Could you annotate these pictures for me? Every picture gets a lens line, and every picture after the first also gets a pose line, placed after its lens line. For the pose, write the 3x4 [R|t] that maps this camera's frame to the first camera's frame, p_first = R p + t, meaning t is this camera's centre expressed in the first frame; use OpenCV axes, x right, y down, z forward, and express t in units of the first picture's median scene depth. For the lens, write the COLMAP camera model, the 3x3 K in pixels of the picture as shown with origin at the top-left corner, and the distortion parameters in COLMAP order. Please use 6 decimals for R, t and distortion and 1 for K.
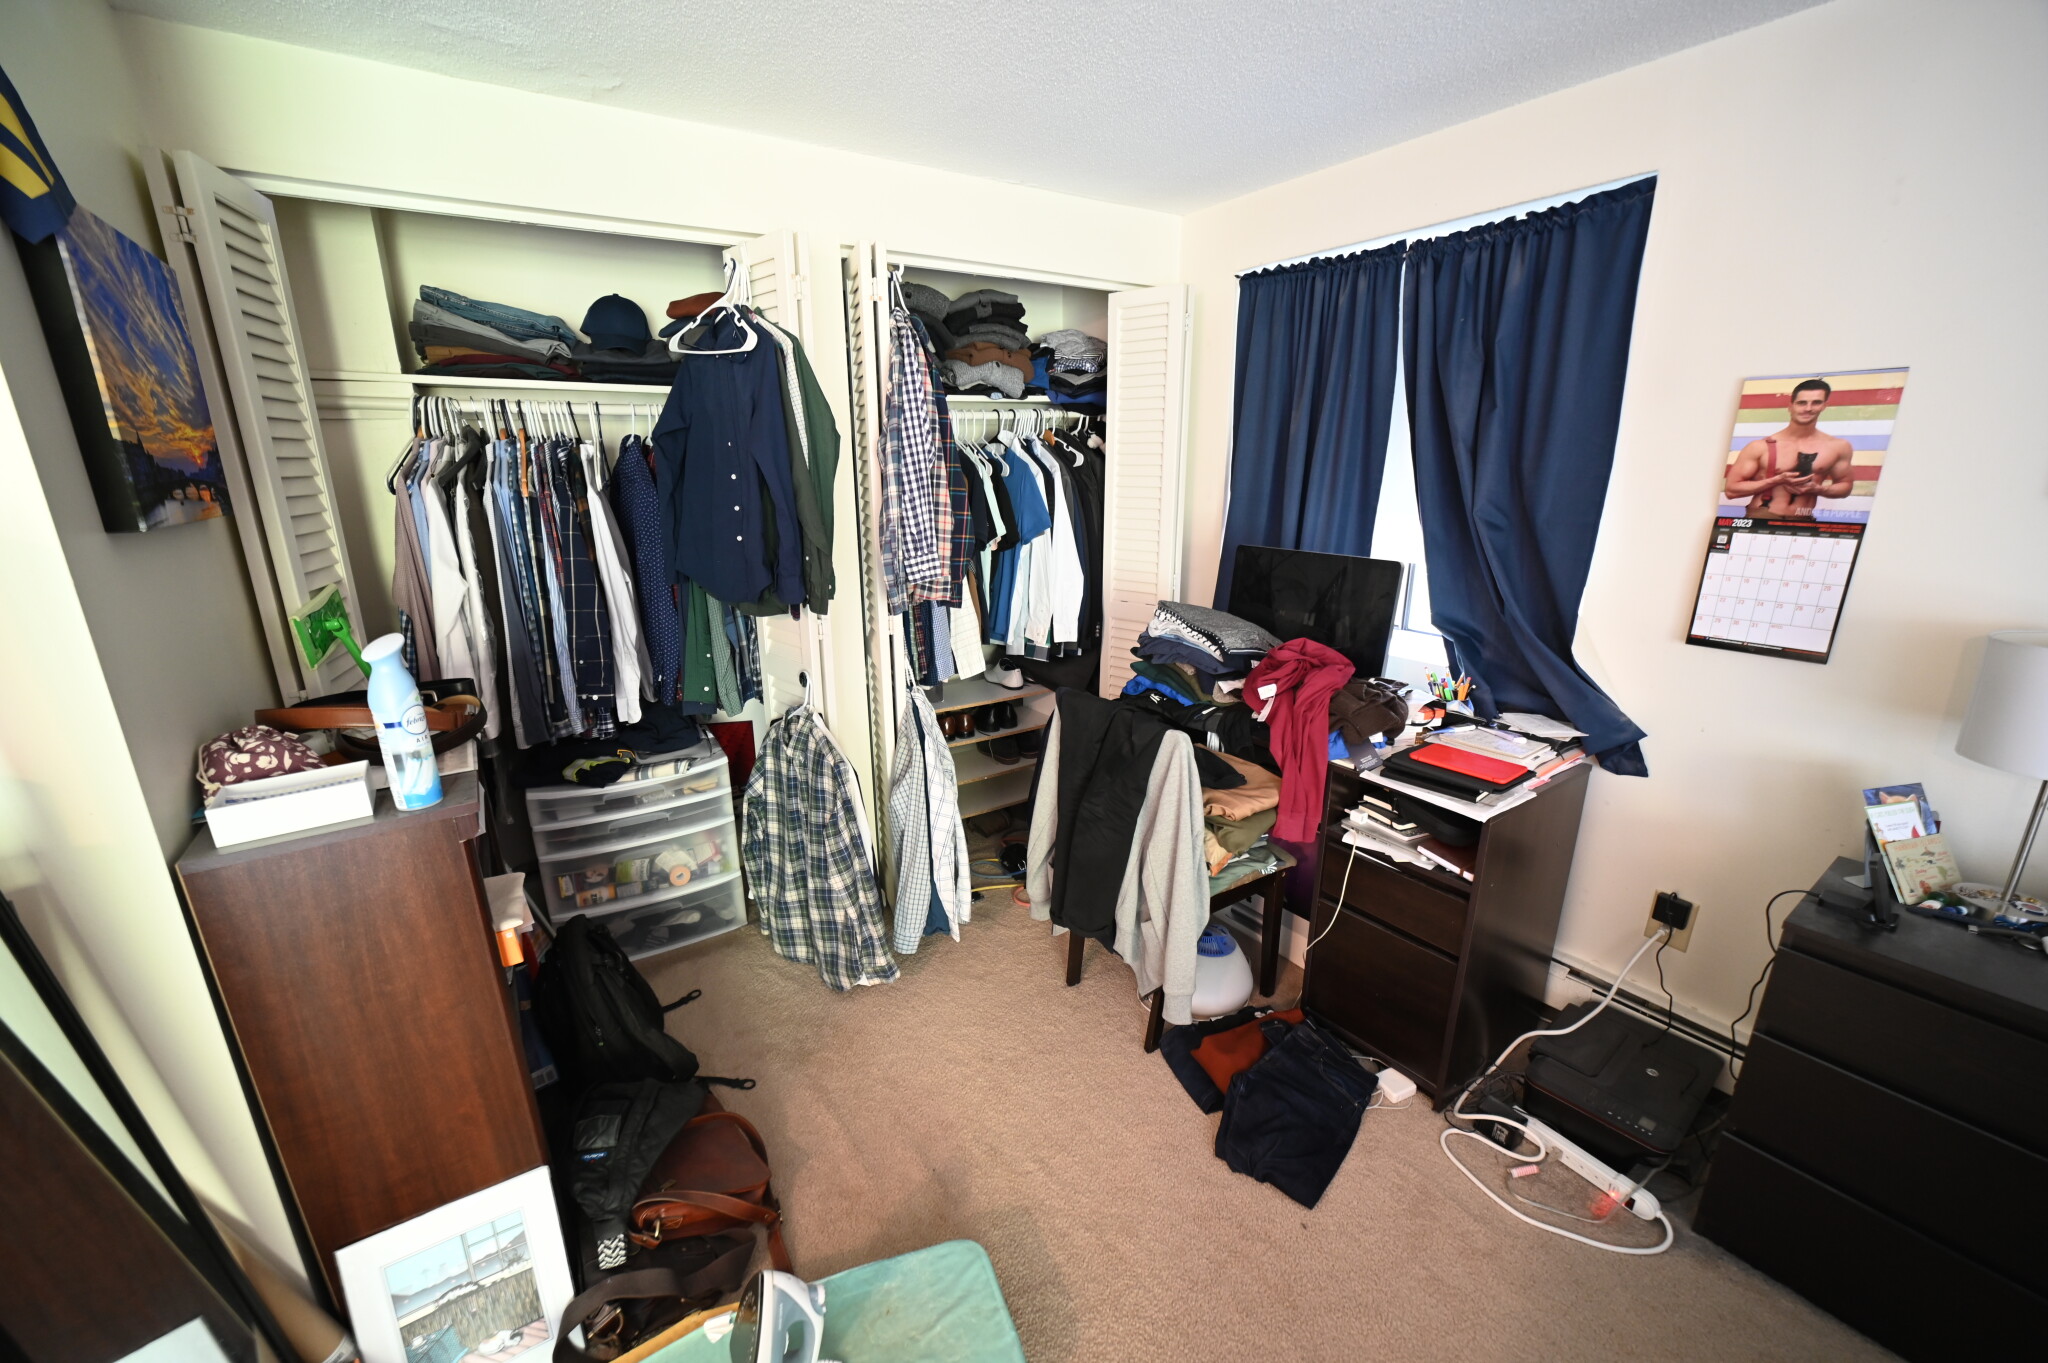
lens RADIAL K [[795.6, 0, 1021.8], [0, 795.6, 685.6], [0, 0, 1]] dist [-0.033234, 0.007572]
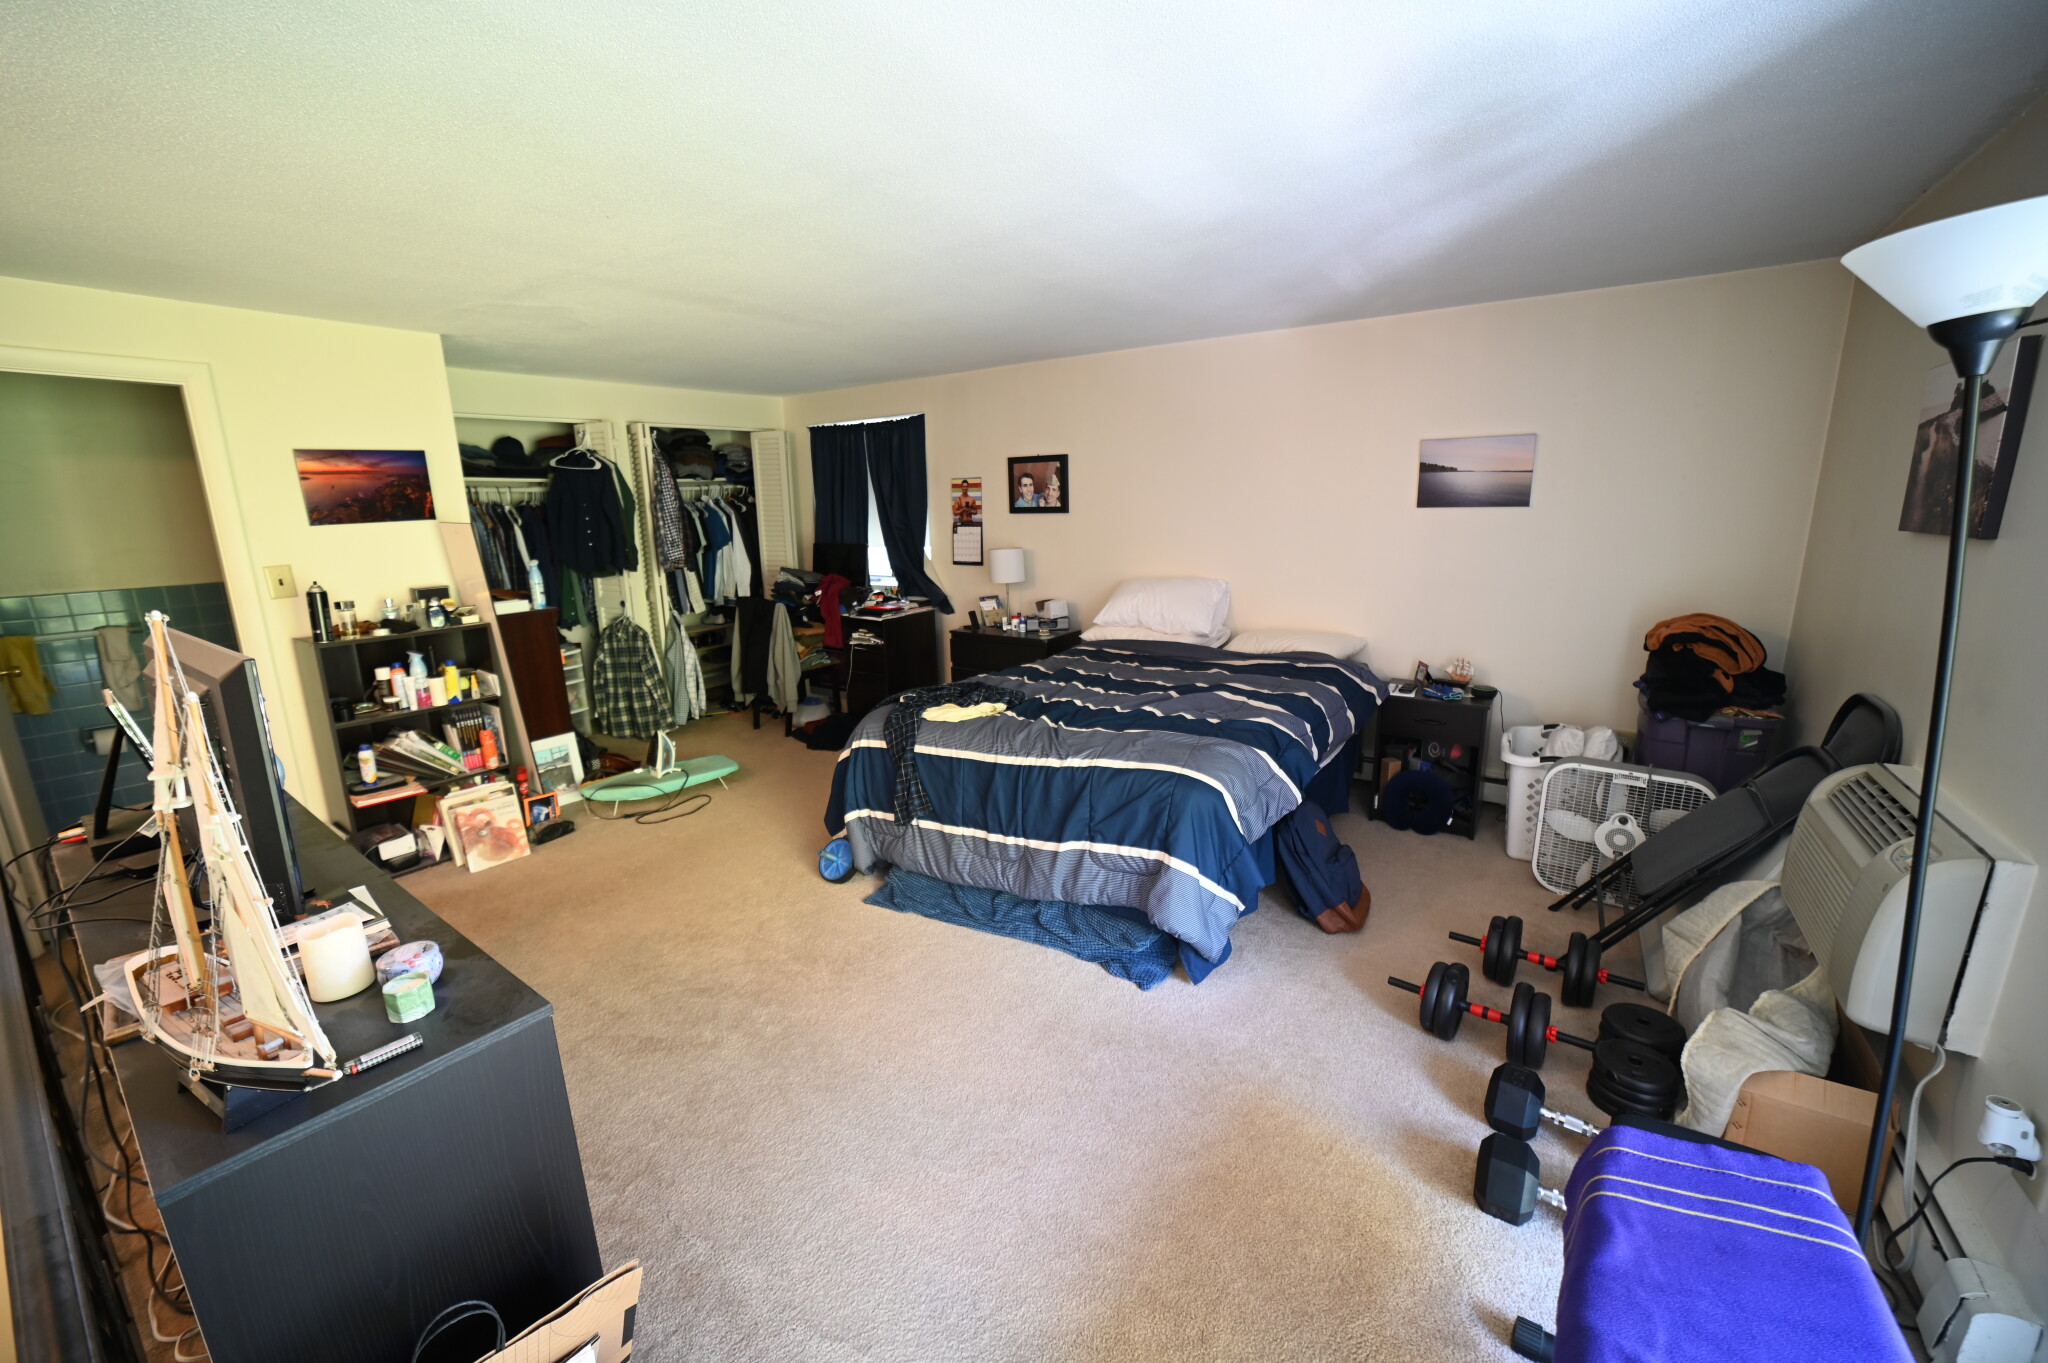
lens RADIAL K [[795.6, 0, 1014.6], [0, 795.6, 682.1], [0, 0, 1]] dist [-0.033234, 0.007572]
pose [[0.938450, -0.086845, 0.334320, 0.008149], [0.106083, 0.993565, -0.039684, 0.411462], [-0.328722, 0.072707, 0.941624, -1.460424]]
